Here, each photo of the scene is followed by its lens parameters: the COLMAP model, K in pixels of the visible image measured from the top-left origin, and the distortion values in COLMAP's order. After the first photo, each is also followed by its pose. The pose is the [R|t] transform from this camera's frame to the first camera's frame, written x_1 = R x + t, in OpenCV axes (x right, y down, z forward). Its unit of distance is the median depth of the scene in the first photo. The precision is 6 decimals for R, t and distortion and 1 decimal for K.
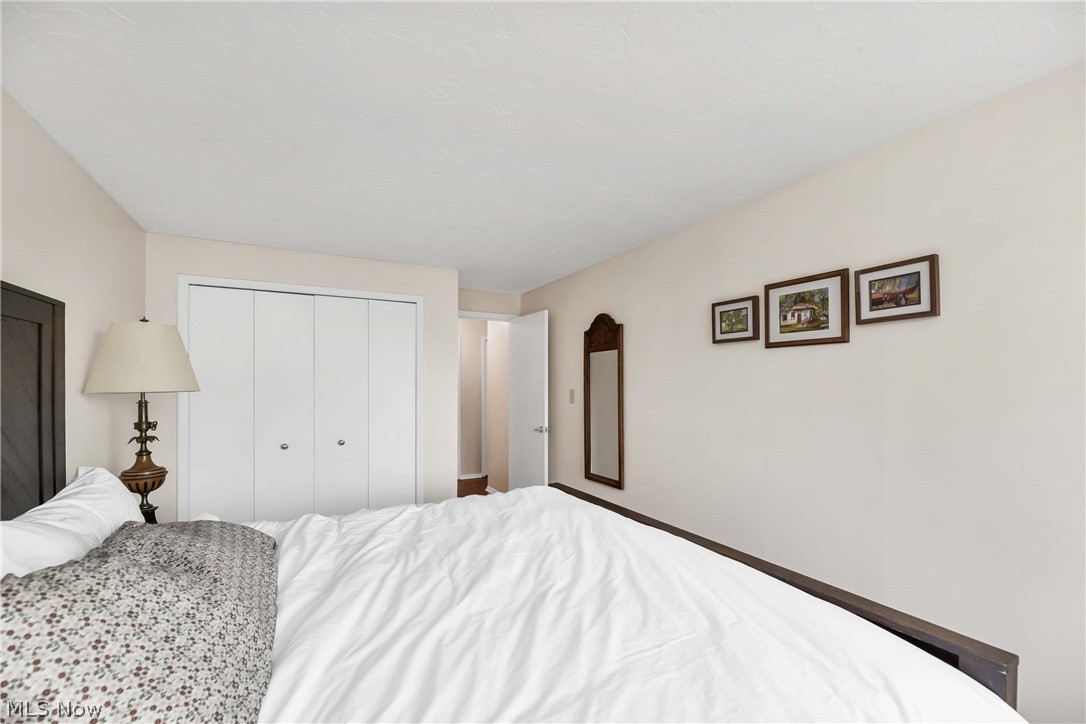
lens RADIAL K [[453.9, 0, 539.6], [0, 453.9, 378.2], [0, 0, 1]] dist [0.001161, -0.006082]
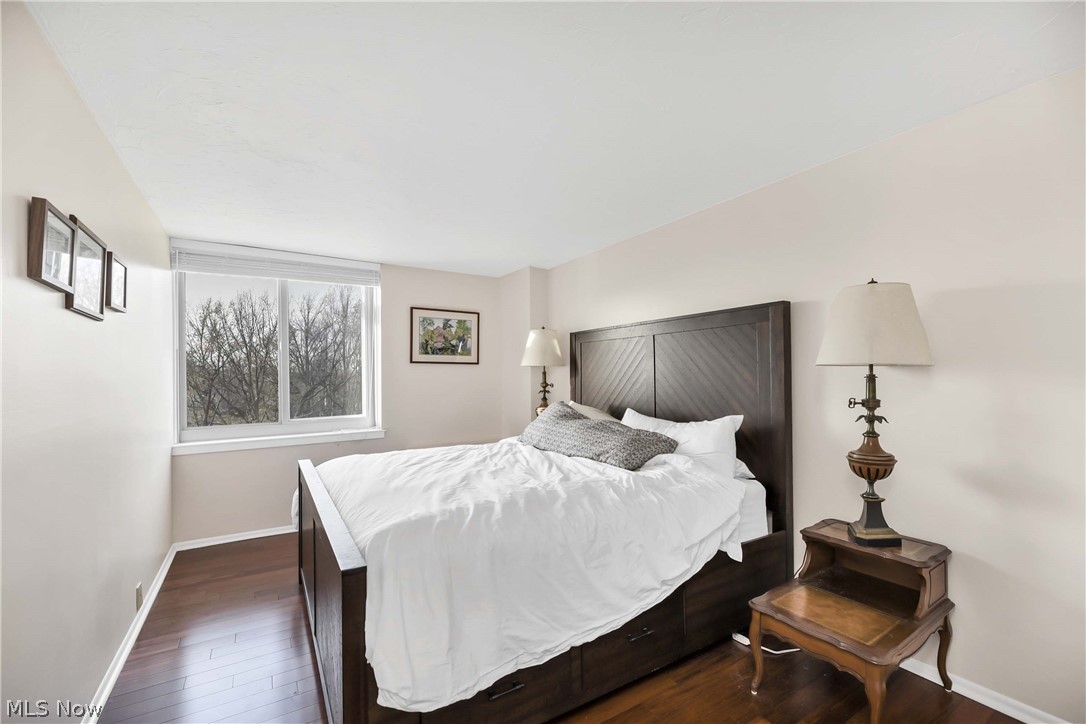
lens RADIAL K [[453.9, 0, 539.6], [0, 453.9, 378.2], [0, 0, 1]] dist [0.001161, -0.006082]
pose [[-0.997569, -0.009950, -0.068970, -0.180089], [-0.008529, 0.999746, -0.020855, 0.081589], [0.069160, -0.020216, -0.997401, 1.863197]]
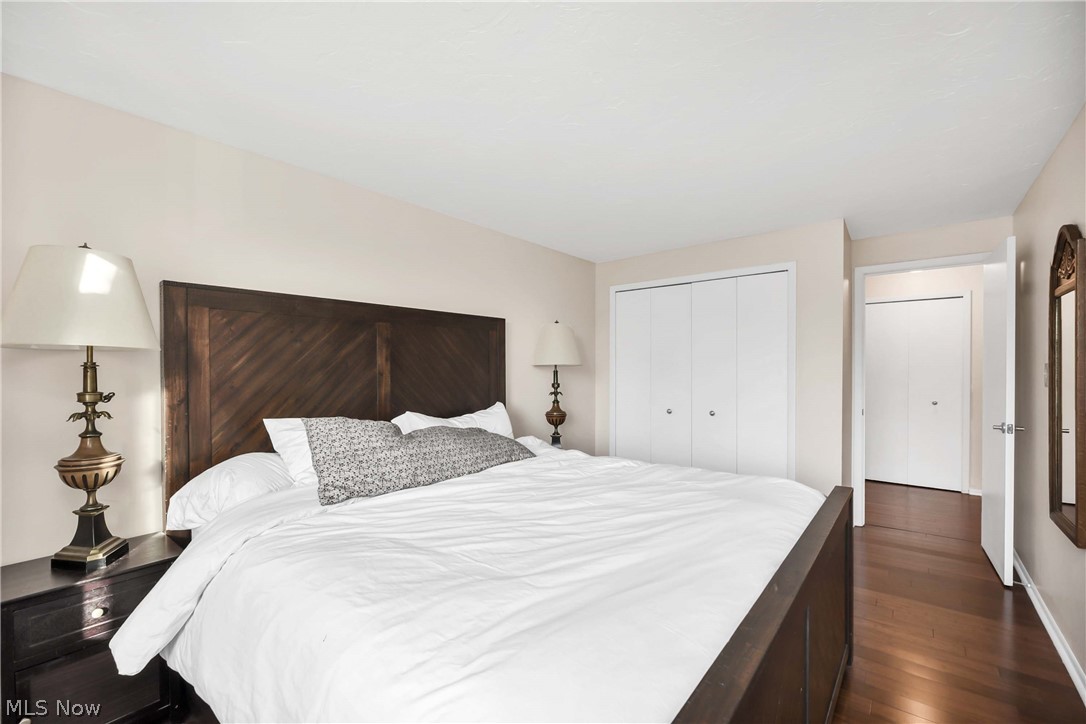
lens RADIAL K [[453.9, 0, 539.6], [0, 453.9, 378.2], [0, 0, 1]] dist [0.001161, -0.006082]
pose [[0.371512, 0.022790, -0.928148, 0.675776], [0.016928, 0.999366, 0.031314, 0.024778], [0.928274, -0.027346, 0.370891, 0.327487]]
